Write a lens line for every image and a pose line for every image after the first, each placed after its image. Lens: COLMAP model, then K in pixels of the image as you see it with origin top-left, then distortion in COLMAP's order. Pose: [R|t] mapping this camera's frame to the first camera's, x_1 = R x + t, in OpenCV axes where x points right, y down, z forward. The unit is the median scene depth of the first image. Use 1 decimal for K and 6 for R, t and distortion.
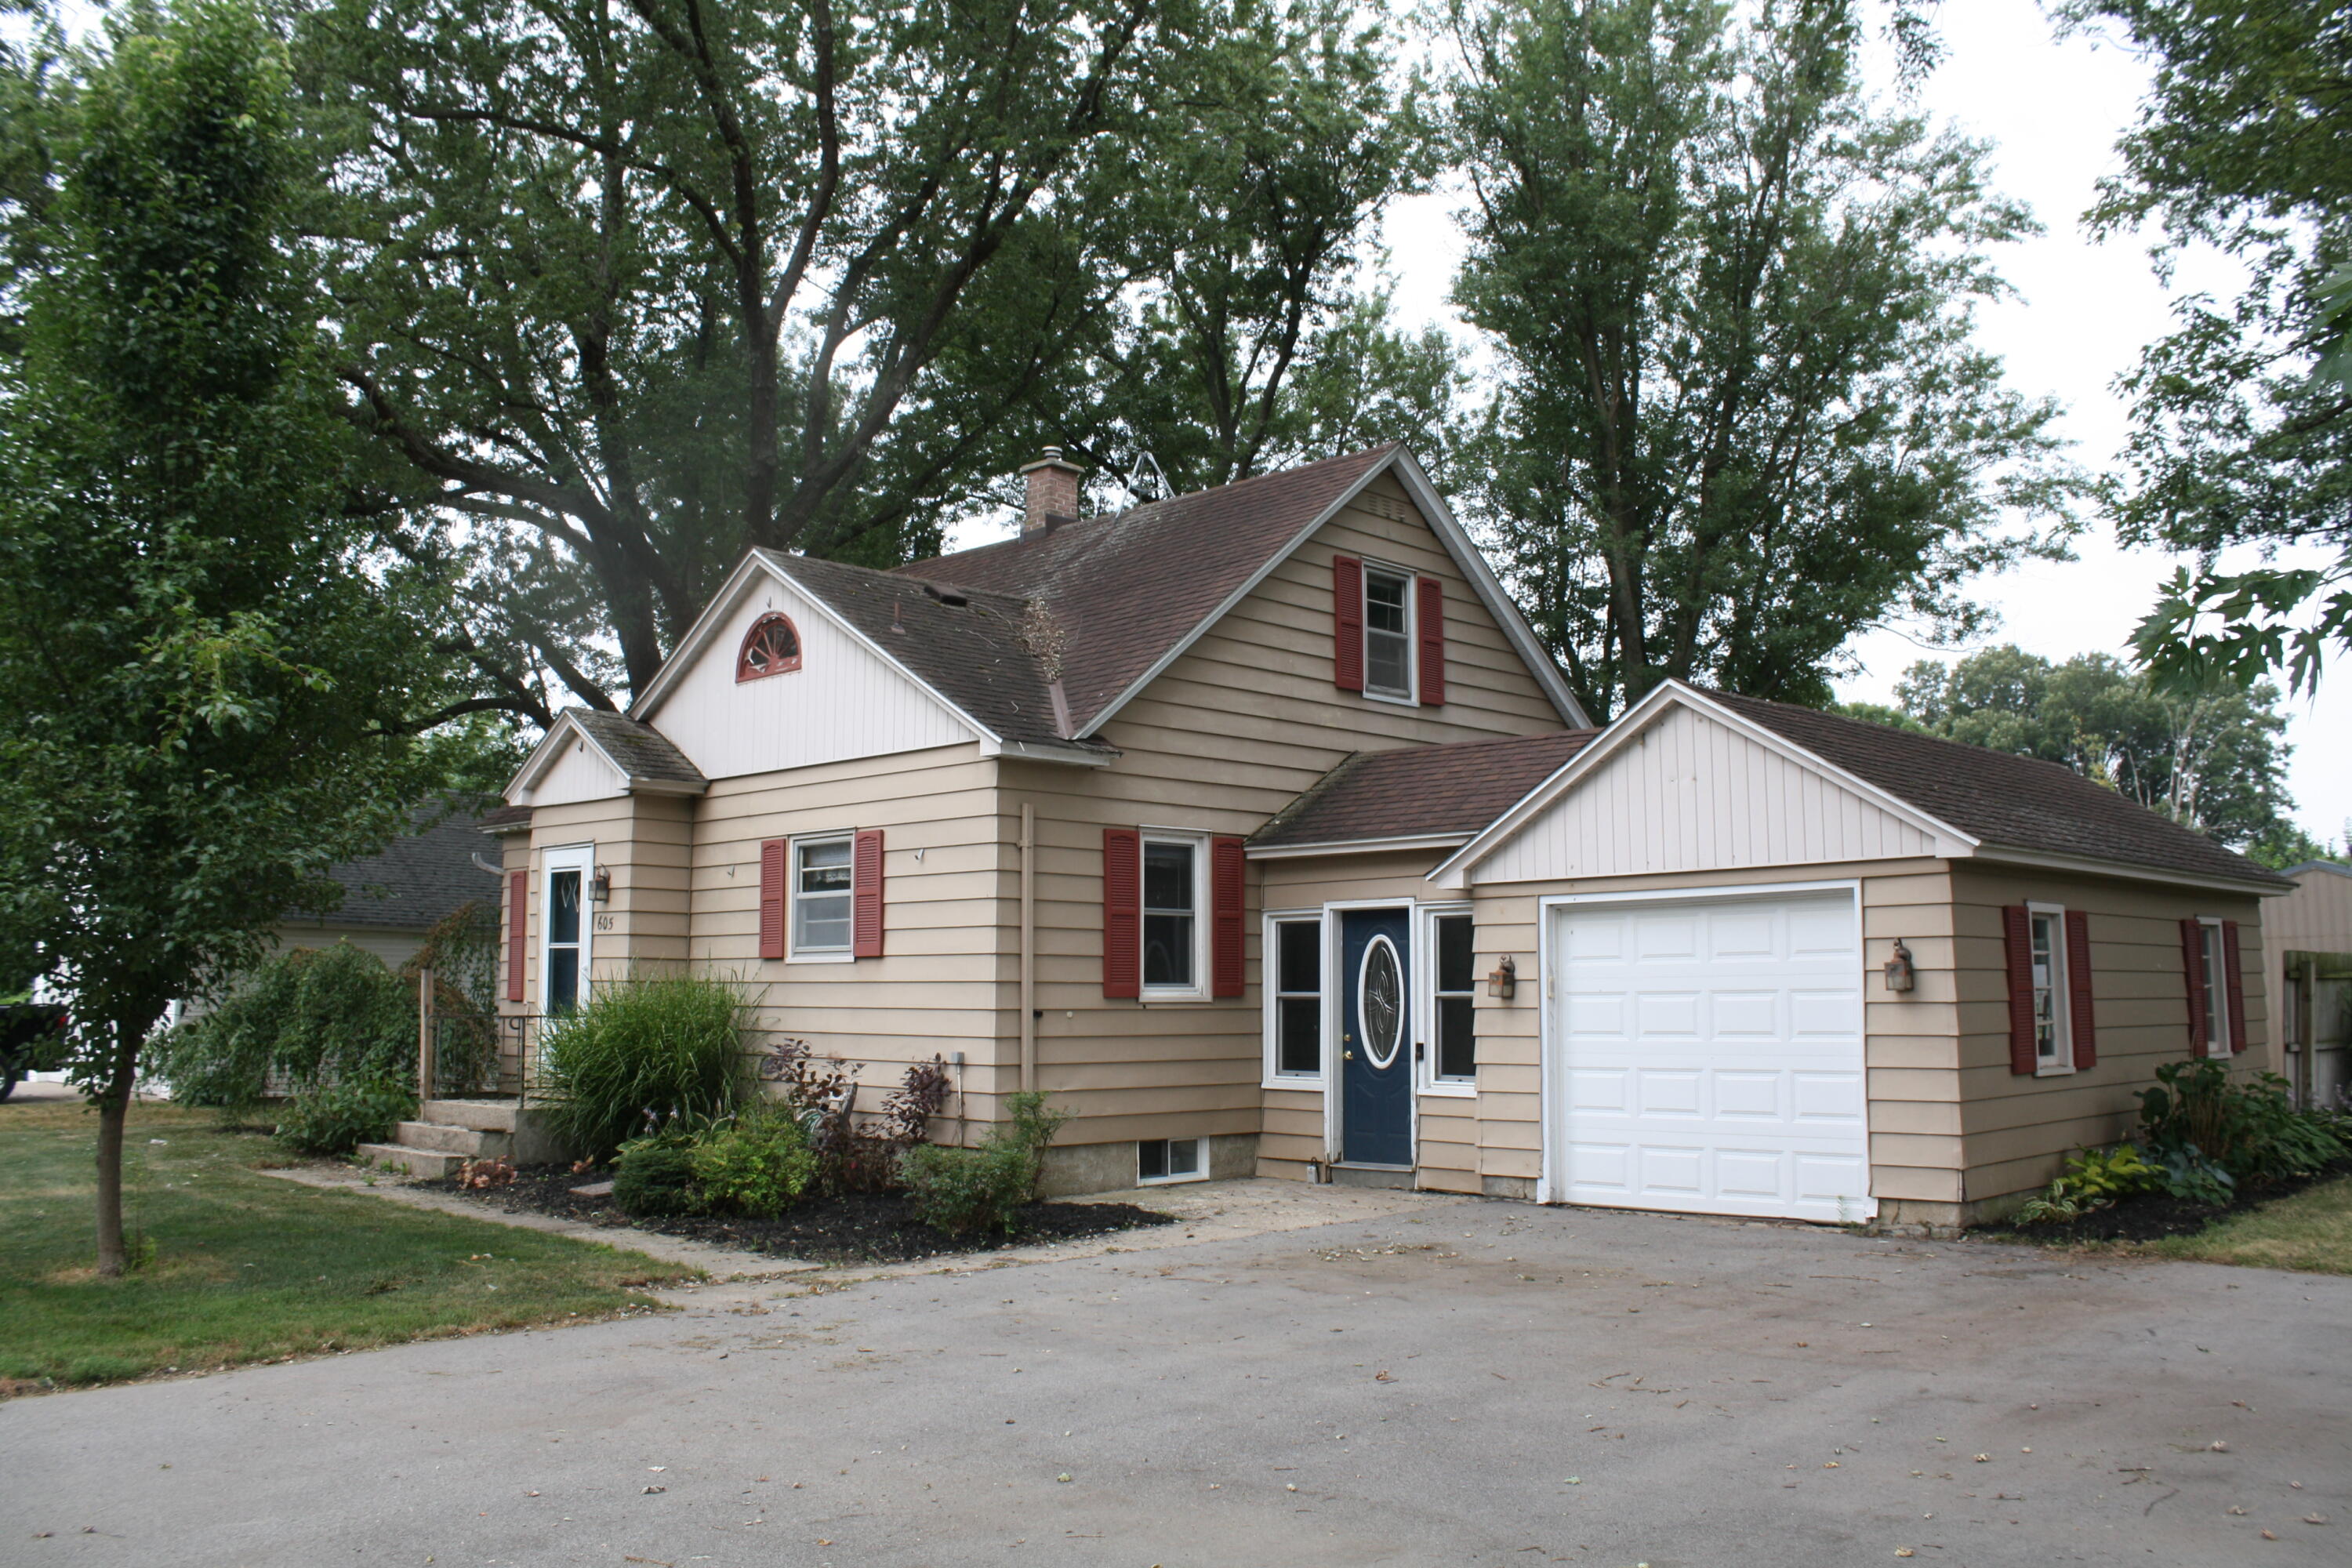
lens RADIAL K [[1977.1, 0, 1177.9], [0, 1977.1, 747.4], [0, 0, 1]] dist [-0.178397, 0.177400]
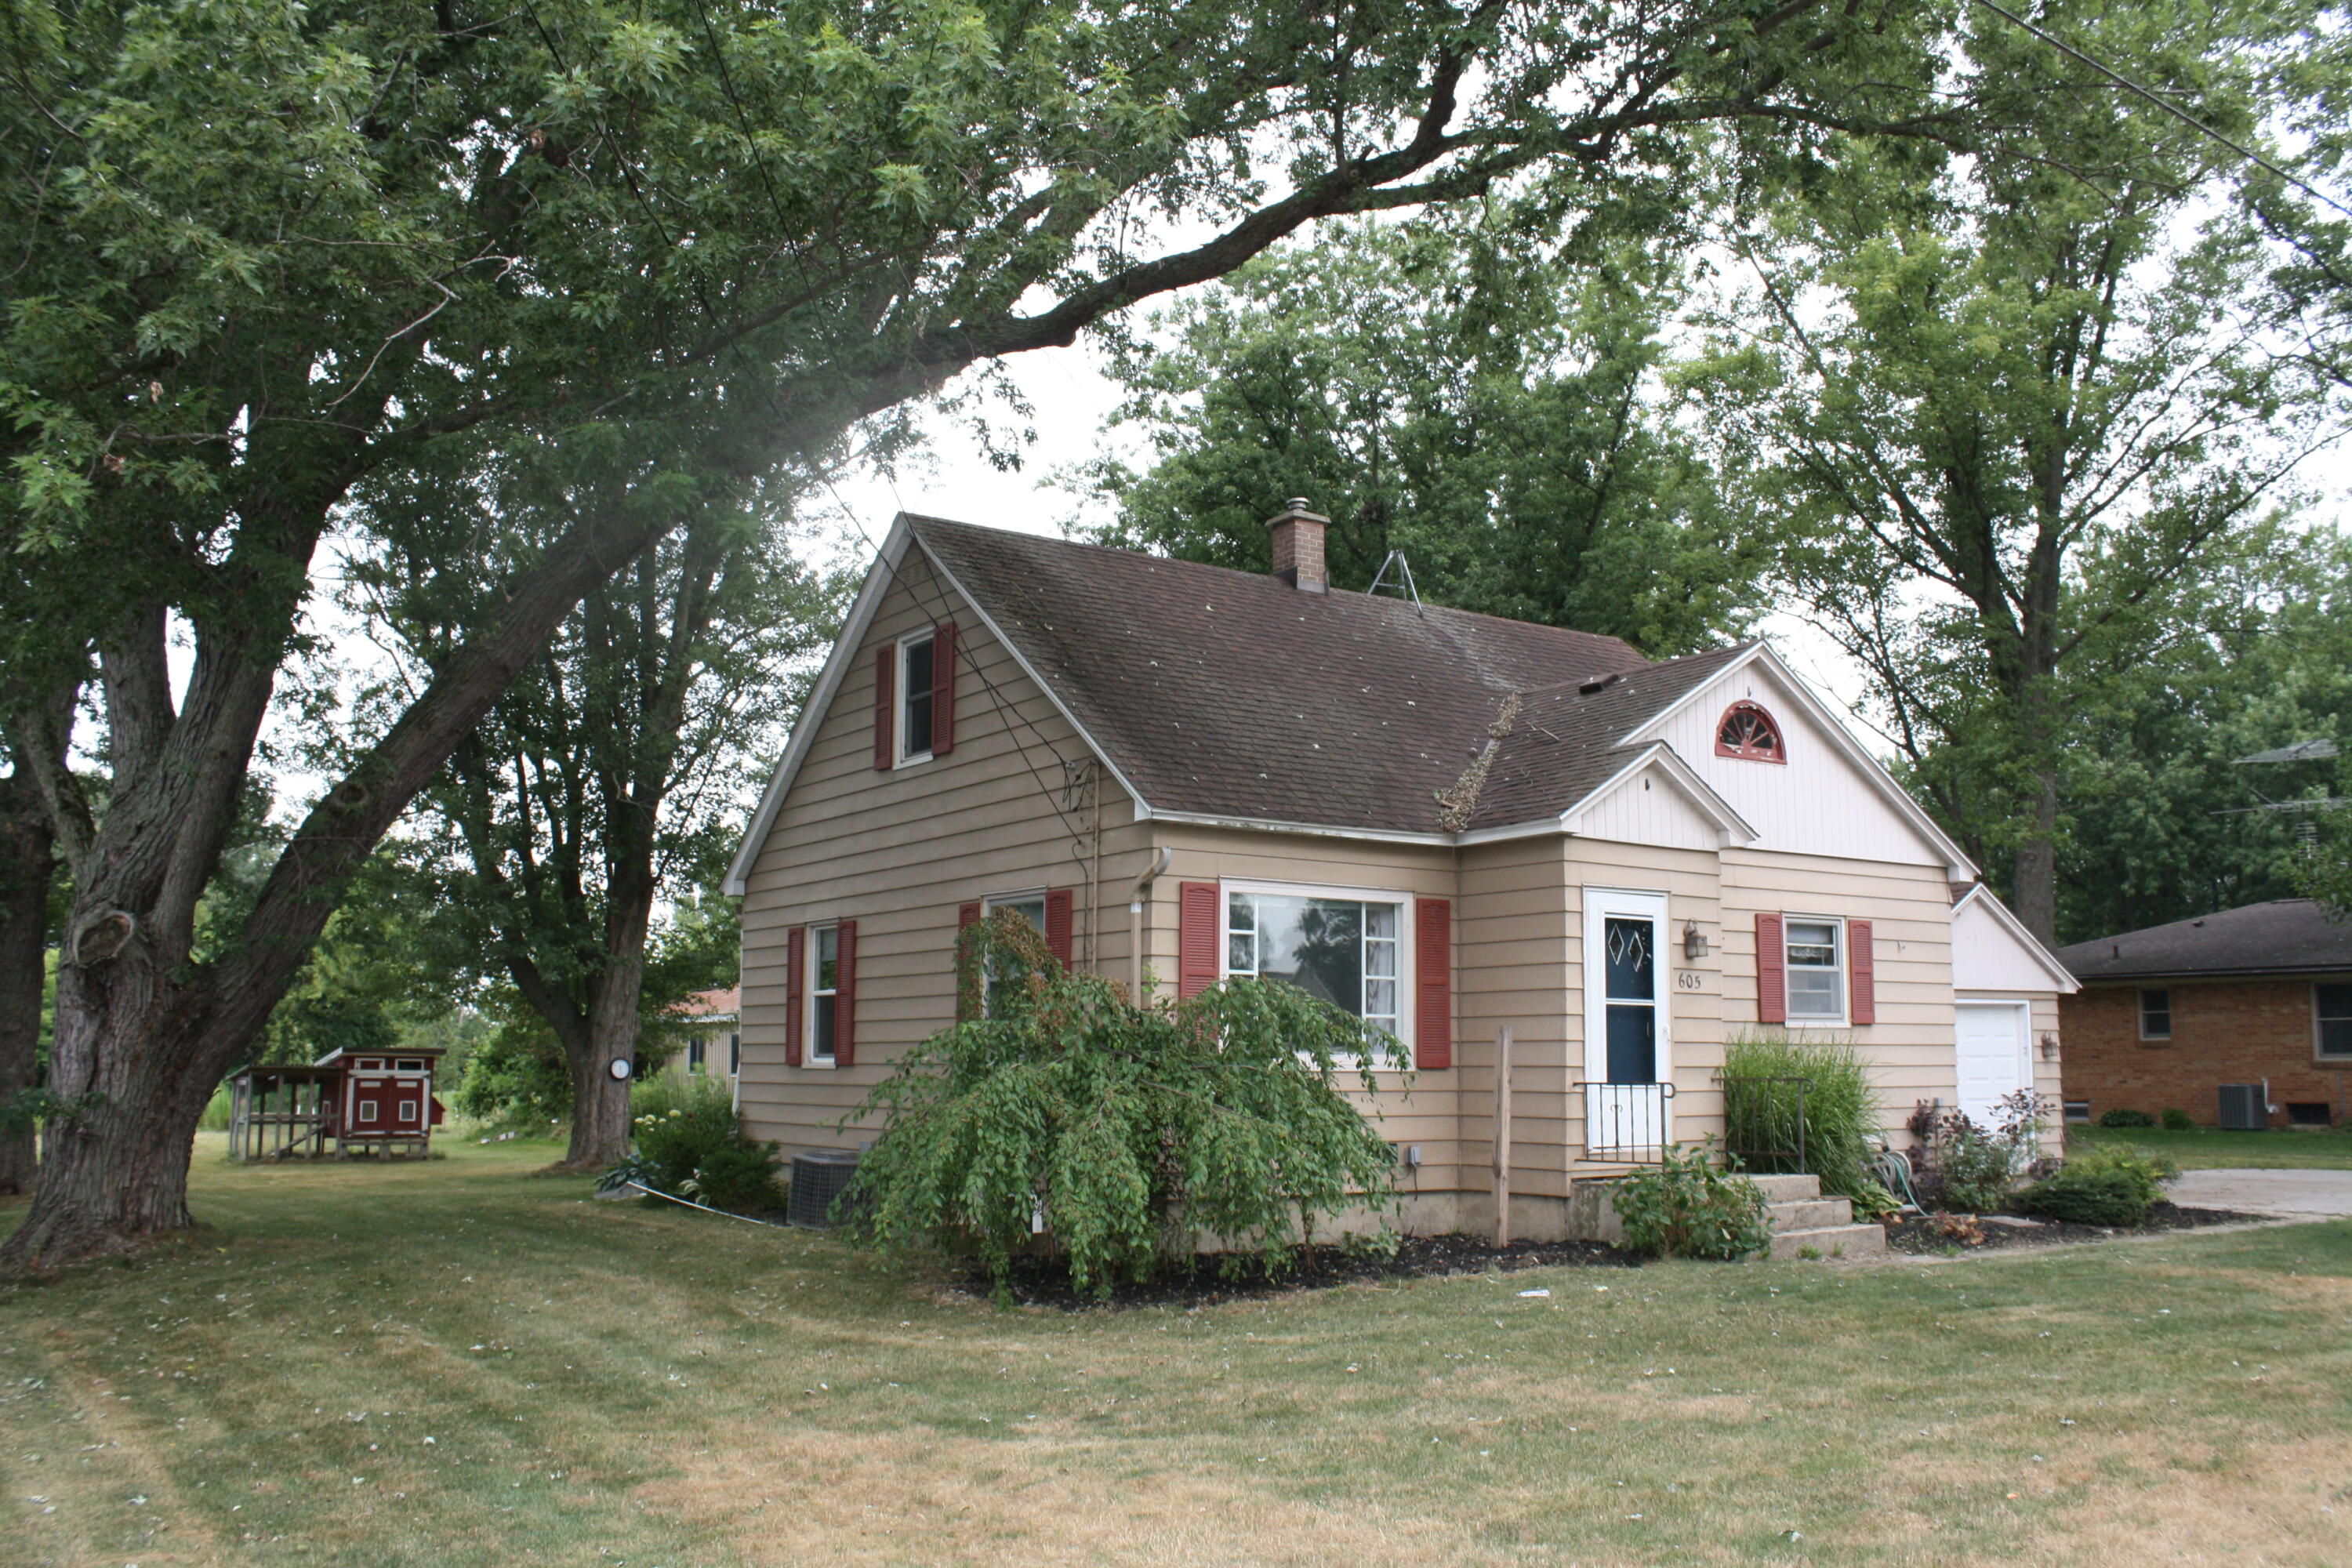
lens RADIAL K [[1977.1, 0, 1177.9], [0, 1977.1, 747.4], [0, 0, 1]] dist [-0.178397, 0.177400]
pose [[0.192687, 0.158273, 0.968412, -1.368429], [-0.129824, 0.982342, -0.134719, 0.148652], [-0.972634, -0.099764, 0.209832, 1.130357]]
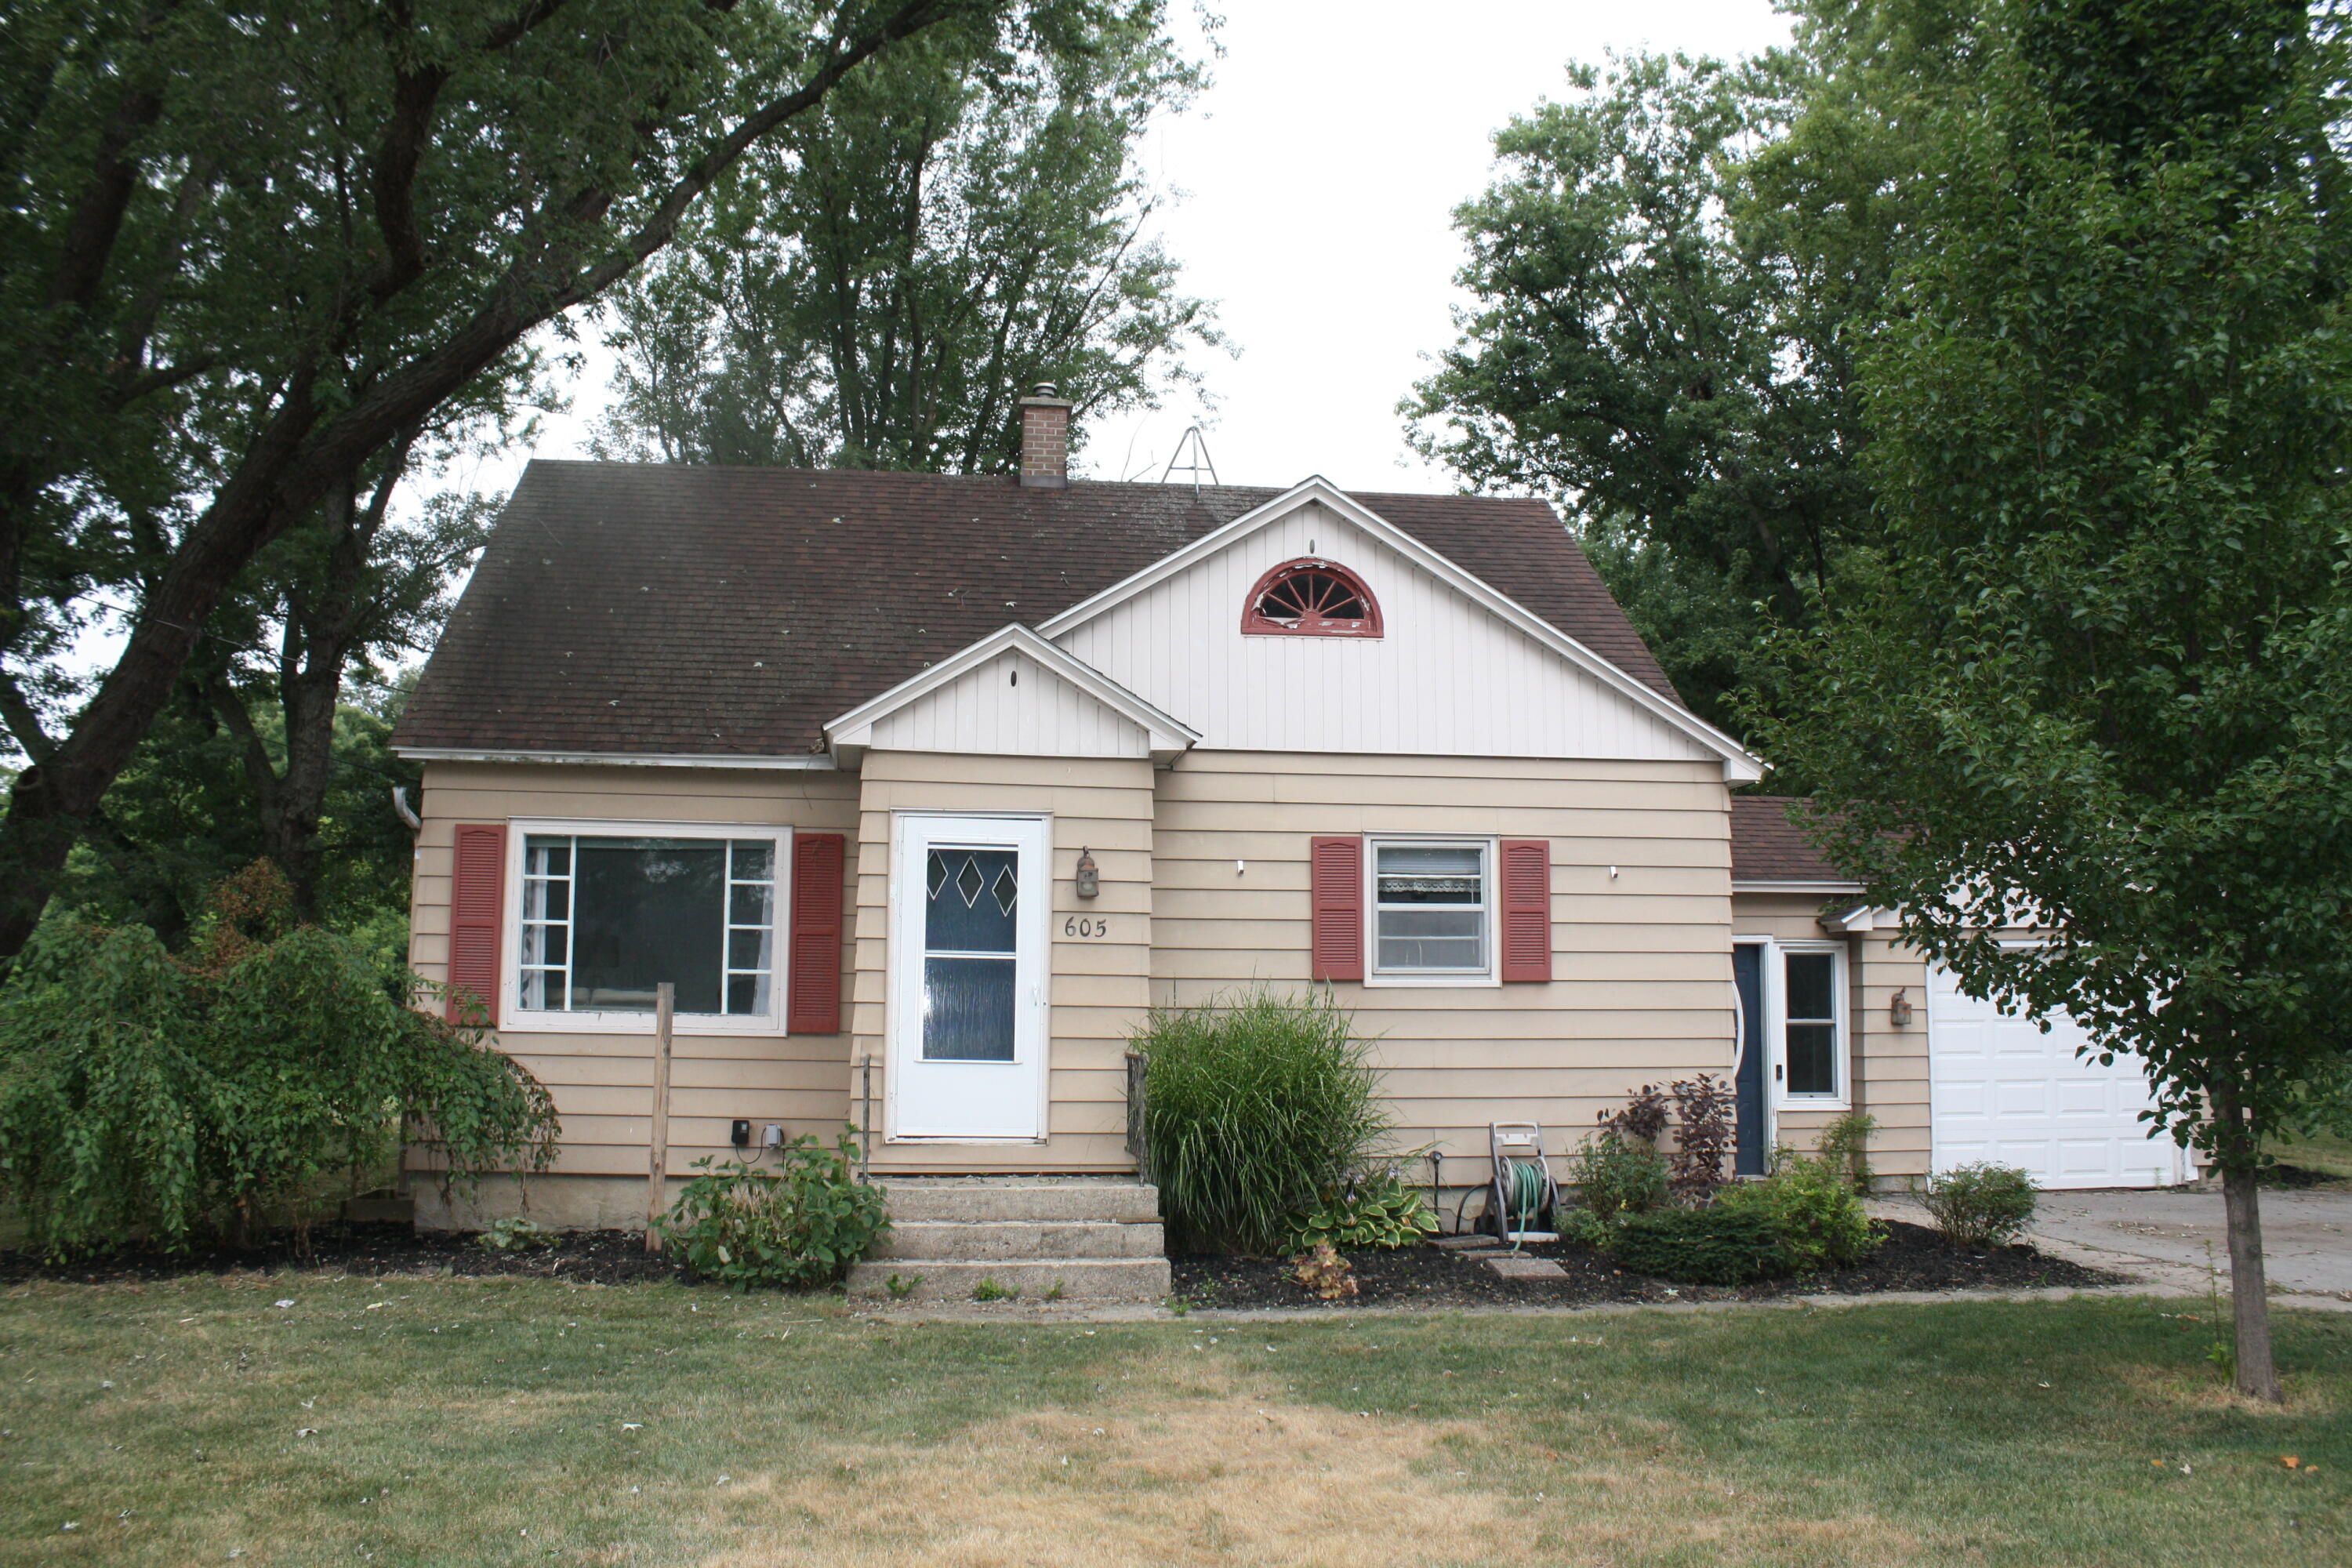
lens RADIAL K [[1977.1, 0, 1177.9], [0, 1977.1, 747.4], [0, 0, 1]] dist [-0.178397, 0.177400]
pose [[0.610885, 0.111457, 0.783835, -0.924028], [-0.107106, 0.992574, -0.057666, 0.066650], [-0.784441, -0.048726, 0.618286, 0.554898]]
